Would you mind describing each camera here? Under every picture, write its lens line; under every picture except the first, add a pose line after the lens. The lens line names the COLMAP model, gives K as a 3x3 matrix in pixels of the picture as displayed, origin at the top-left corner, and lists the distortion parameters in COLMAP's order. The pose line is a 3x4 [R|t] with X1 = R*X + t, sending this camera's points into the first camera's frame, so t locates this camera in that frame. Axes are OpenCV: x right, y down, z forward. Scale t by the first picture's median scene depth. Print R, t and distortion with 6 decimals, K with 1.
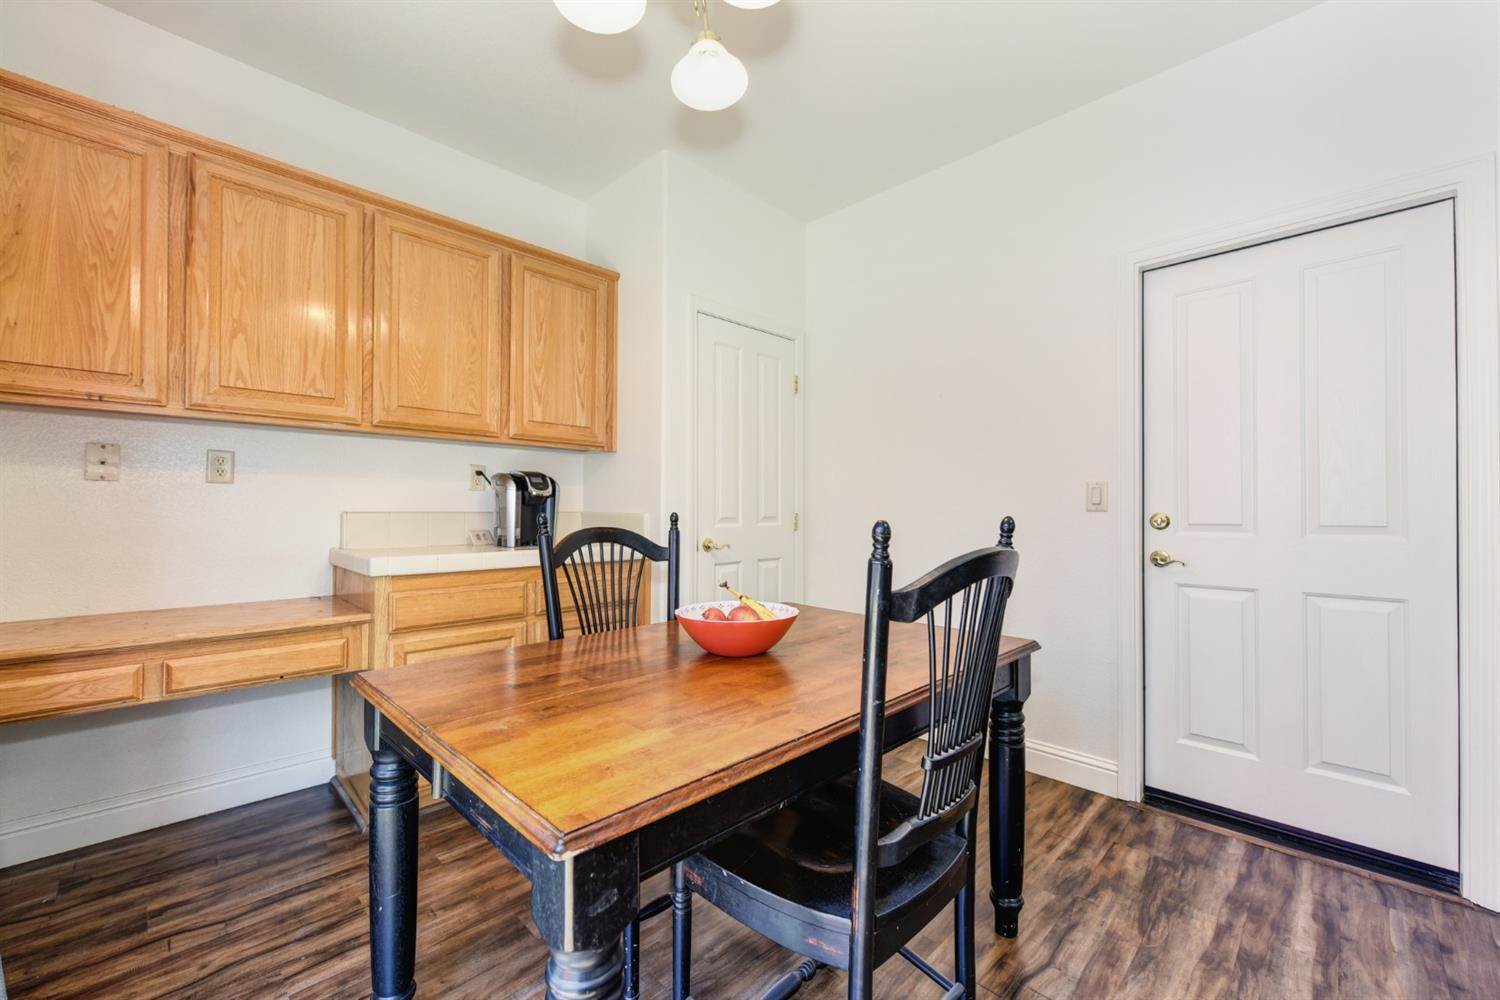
lens RADIAL K [[603.5, 0, 754.1], [0, 603.5, 507.0], [0, 0, 1]] dist [0.006113, -0.000350]
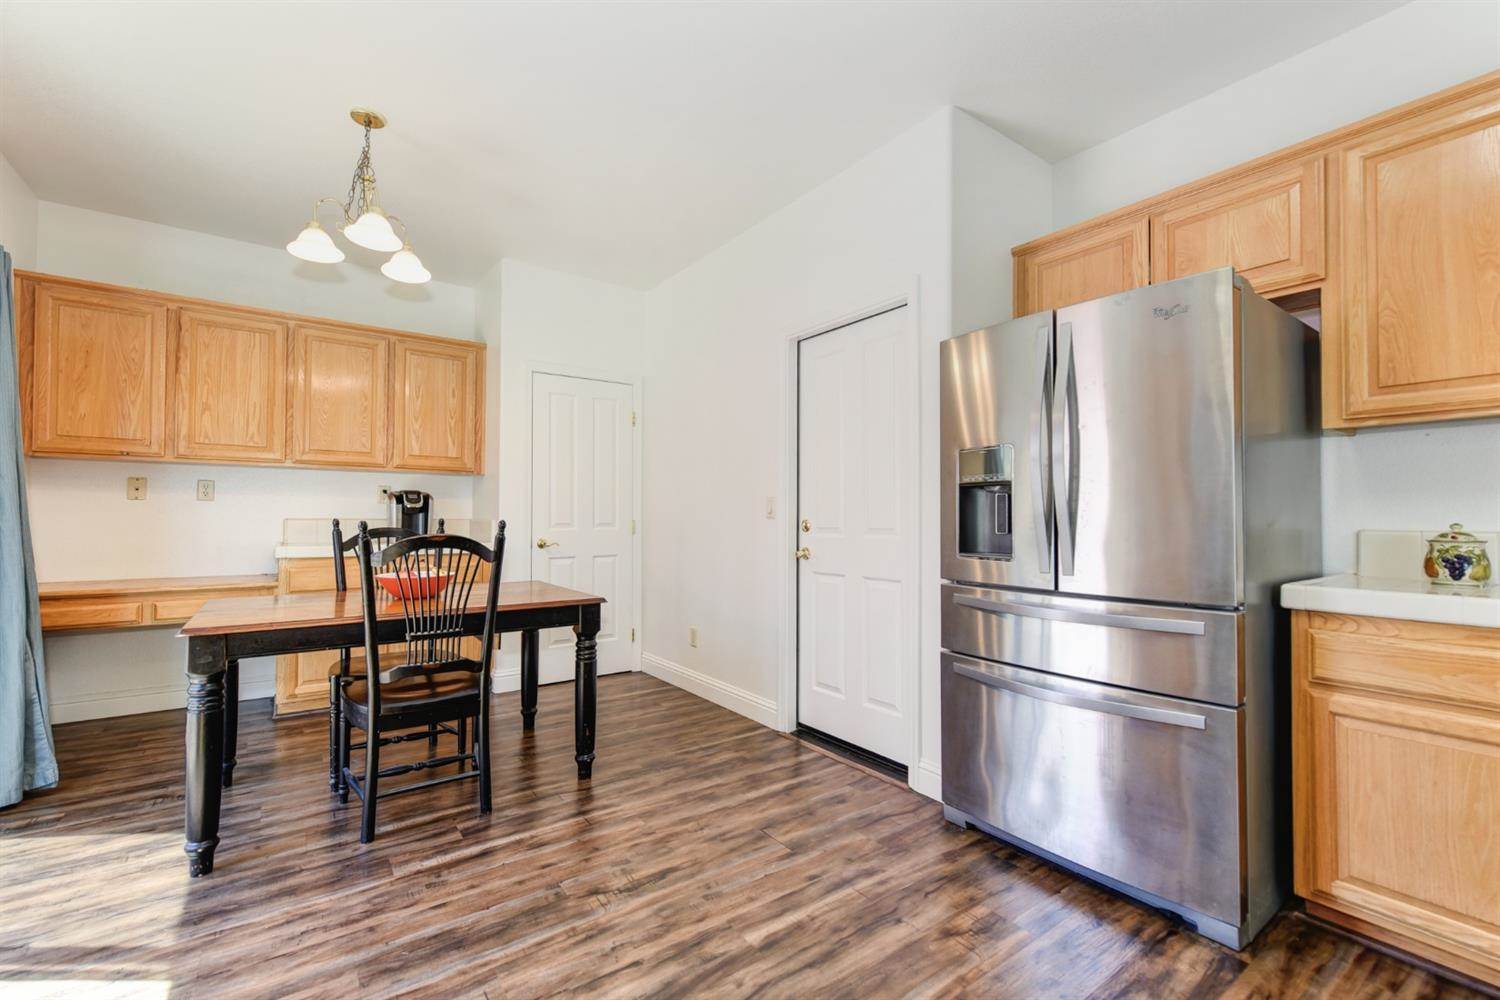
lens RADIAL K [[643.9, 0, 755.8], [0, 643.9, 507.8], [0, 0, 1]] dist [0.007455, -0.000109]
pose [[0.987172, -0.002458, -0.159640, 0.908684], [0.000629, 0.999934, -0.011503, 0.000857], [0.159657, 0.011255, 0.987108, -0.502603]]
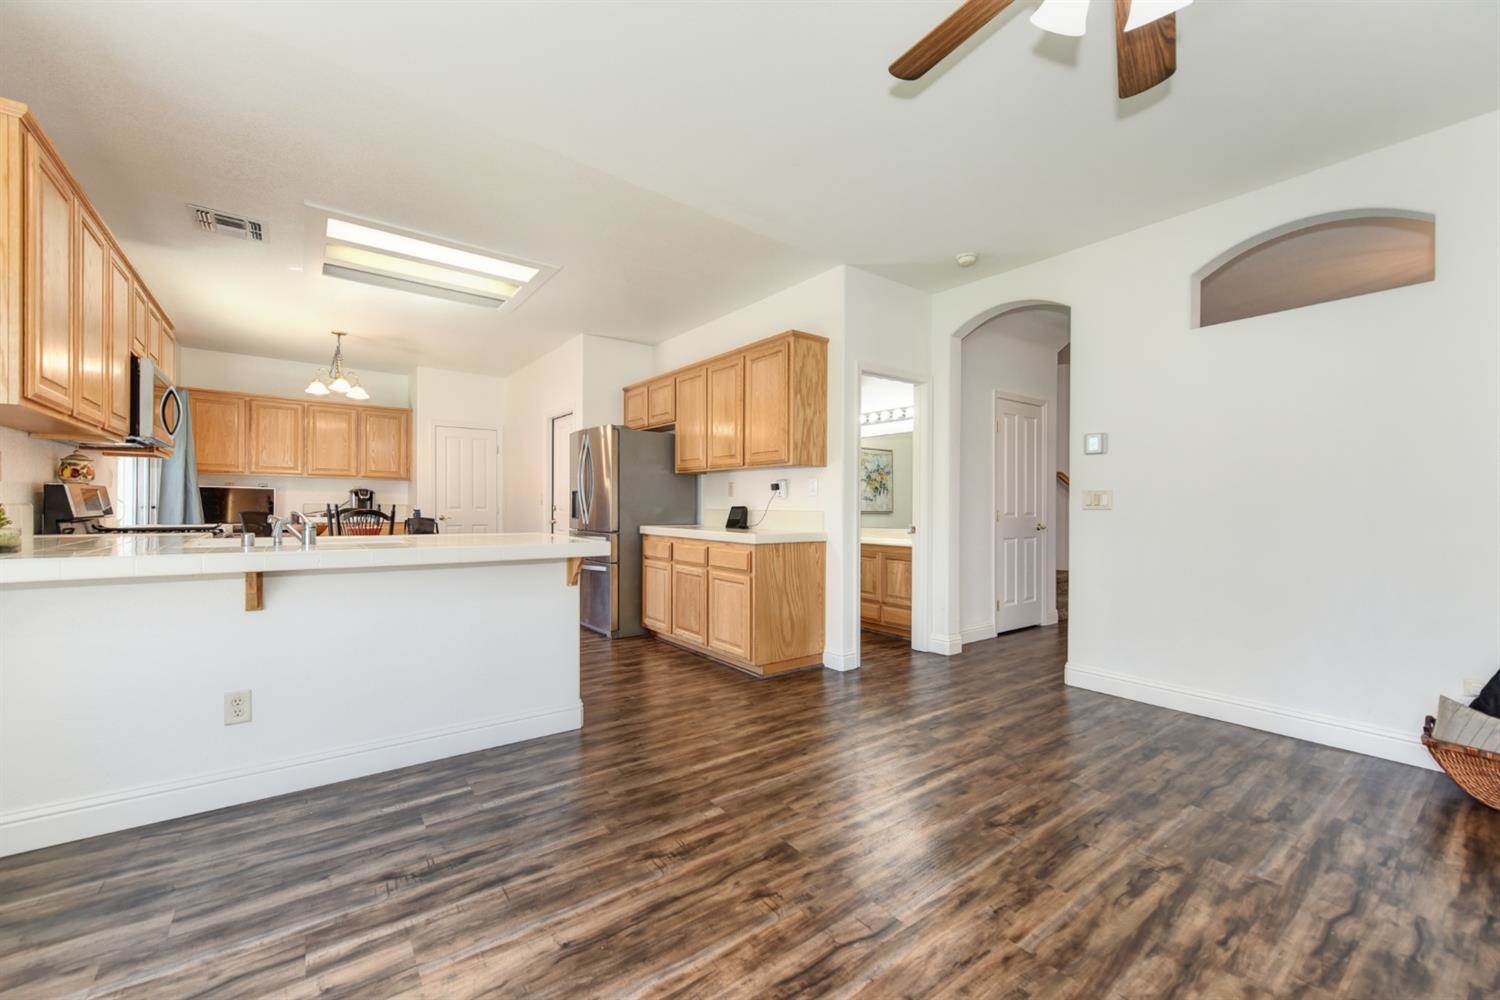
lens RADIAL K [[603.5, 0, 754.1], [0, 603.5, 507.0], [0, 0, 1]] dist [0.006113, -0.000350]
pose [[0.989943, 0.005224, -0.141367, 2.298531], [-0.004687, 0.999980, 0.004132, 0.004896], [0.141386, -0.003427, 0.989949, -1.928828]]
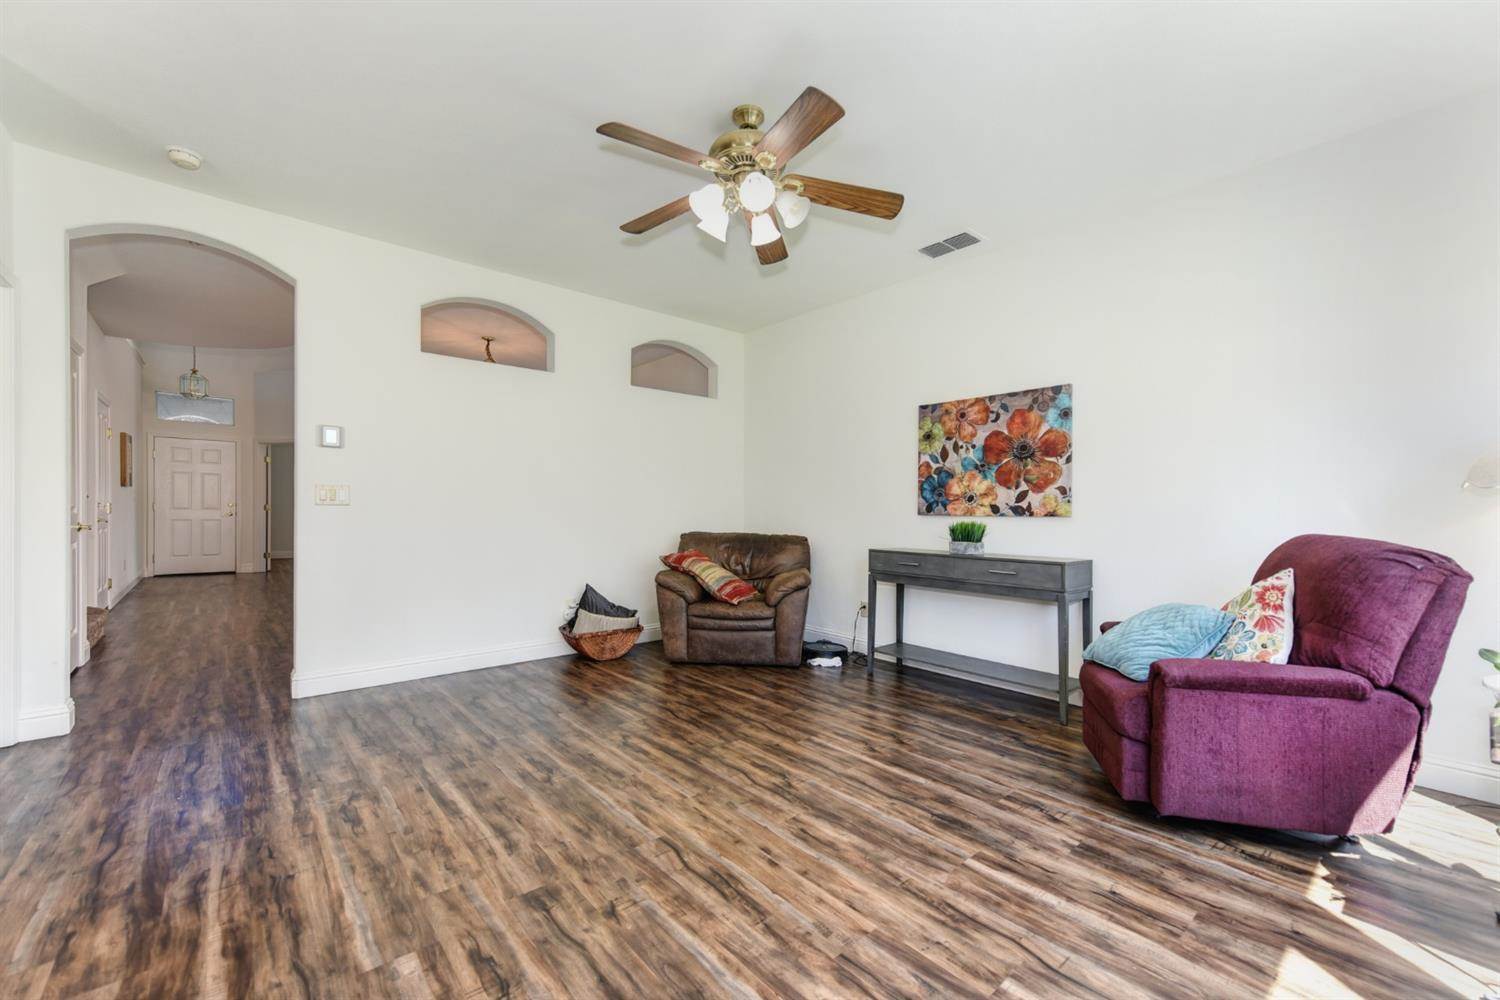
lens RADIAL K [[608.7, 0, 751.2], [0, 608.7, 504.1], [0, 0, 1]] dist [0.007207, -0.000601]
pose [[0.076819, 0.005392, 0.997030, 1.389564], [-0.010592, 0.999933, -0.004591, 0.006379], [-0.996989, -0.010208, 0.076871, -1.337719]]
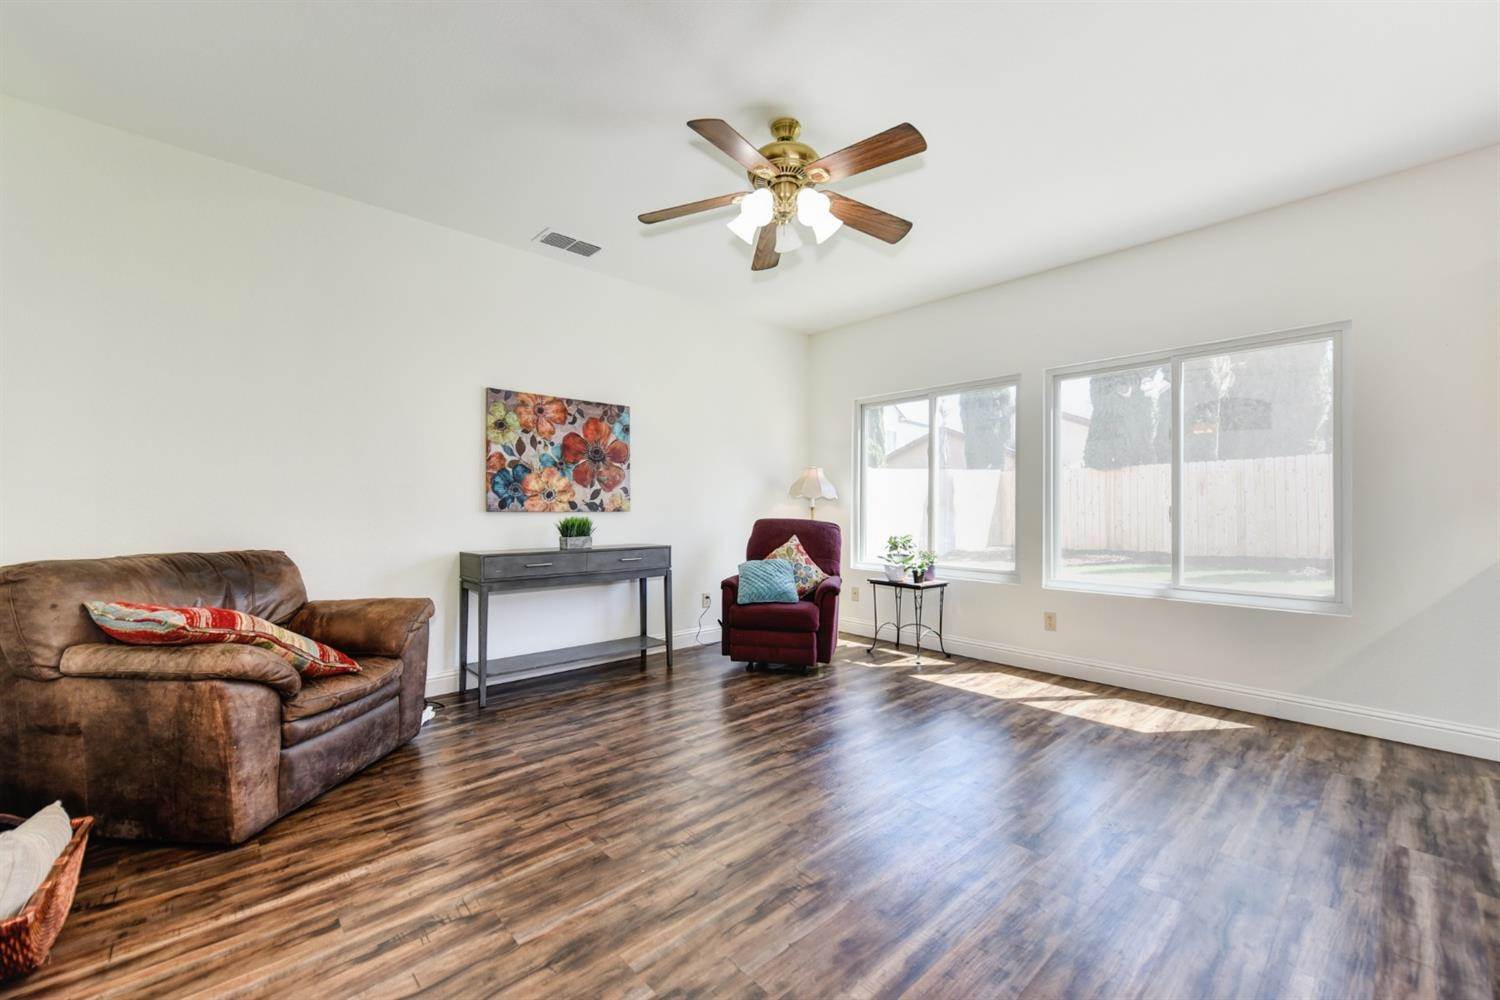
lens RADIAL K [[603.5, 0, 754.1], [0, 603.5, 507.0], [0, 0, 1]] dist [0.006113, -0.000350]
pose [[-0.999188, -0.007634, 0.039567, 2.621209], [-0.007813, 0.999960, -0.004364, 0.014555], [-0.039532, -0.004669, -0.999207, 0.015686]]
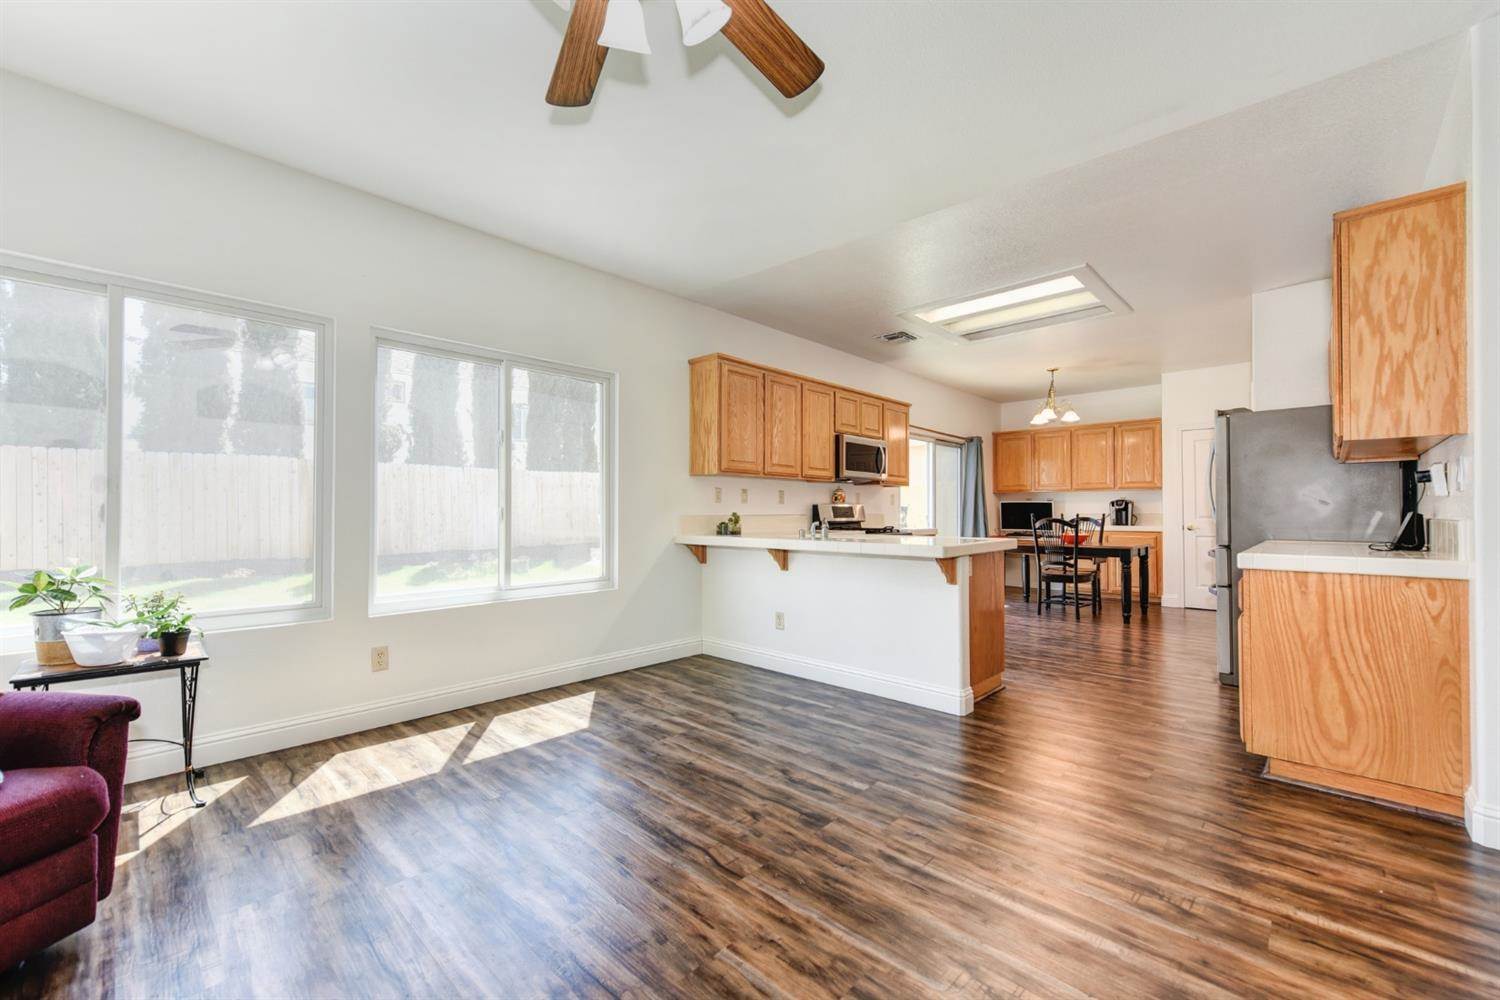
lens RADIAL K [[603.5, 0, 754.1], [0, 603.5, 507.0], [0, 0, 1]] dist [0.006113, -0.000350]
pose [[0.026555, -0.013006, -0.999563, 3.271863], [0.001163, 0.999915, -0.012980, 0.015828], [0.999647, -0.000818, 0.026568, -1.122887]]
